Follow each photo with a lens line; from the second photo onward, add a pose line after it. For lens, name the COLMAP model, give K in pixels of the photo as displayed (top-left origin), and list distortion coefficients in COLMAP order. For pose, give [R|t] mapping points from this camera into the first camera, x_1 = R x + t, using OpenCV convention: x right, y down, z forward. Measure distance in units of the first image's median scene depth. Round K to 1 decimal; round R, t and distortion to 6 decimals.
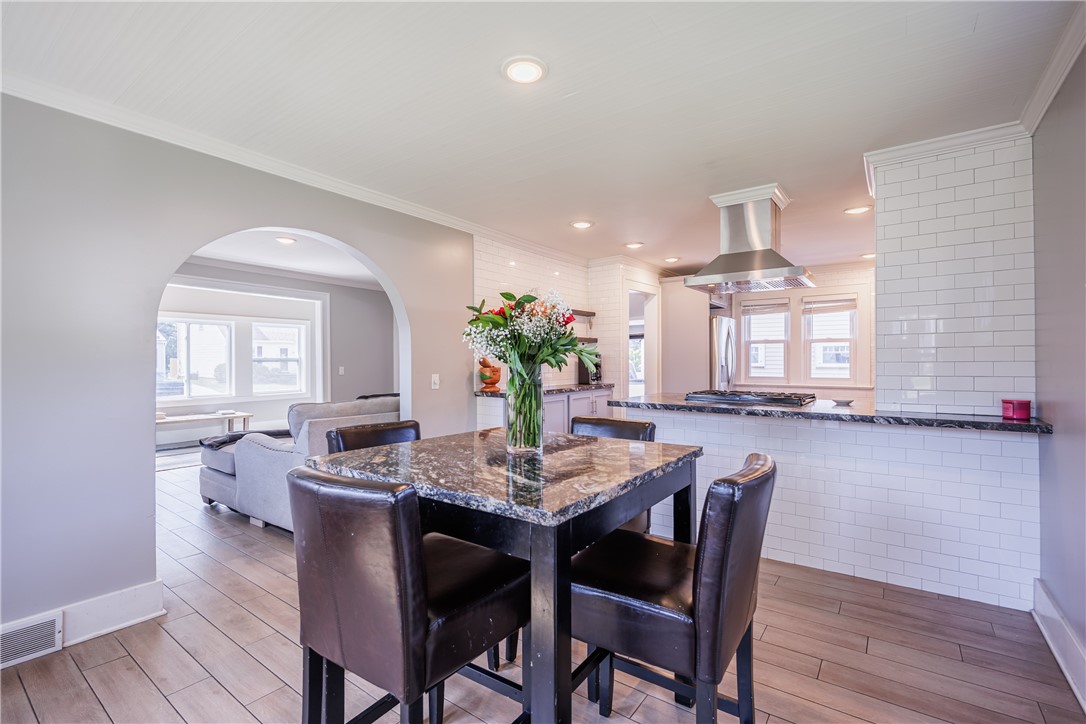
lens RADIAL K [[491.5, 0, 541.1], [0, 491.5, 357.9], [0, 0, 1]] dist [-0.003247, -0.000116]
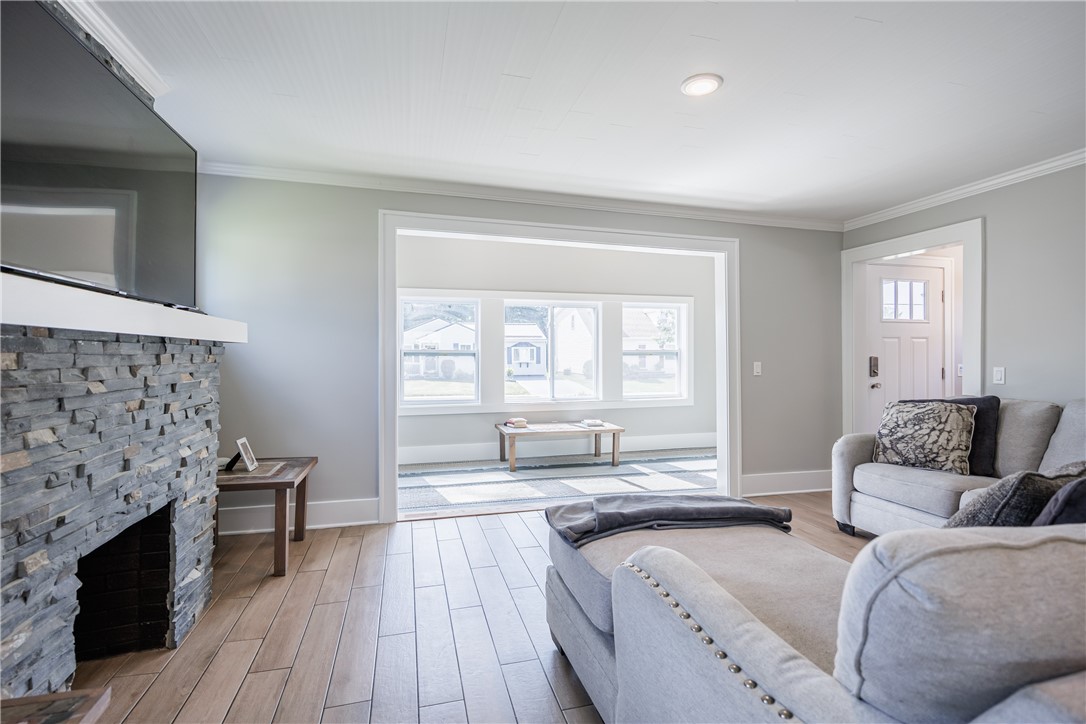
lens RADIAL K [[491.5, 0, 541.1], [0, 491.5, 357.9], [0, 0, 1]] dist [-0.003247, -0.000116]
pose [[0.781148, -0.000611, -0.624346, -0.236390], [0.003089, 0.999991, 0.002886, 0.010279], [0.624338, -0.004182, 0.781143, 0.368226]]
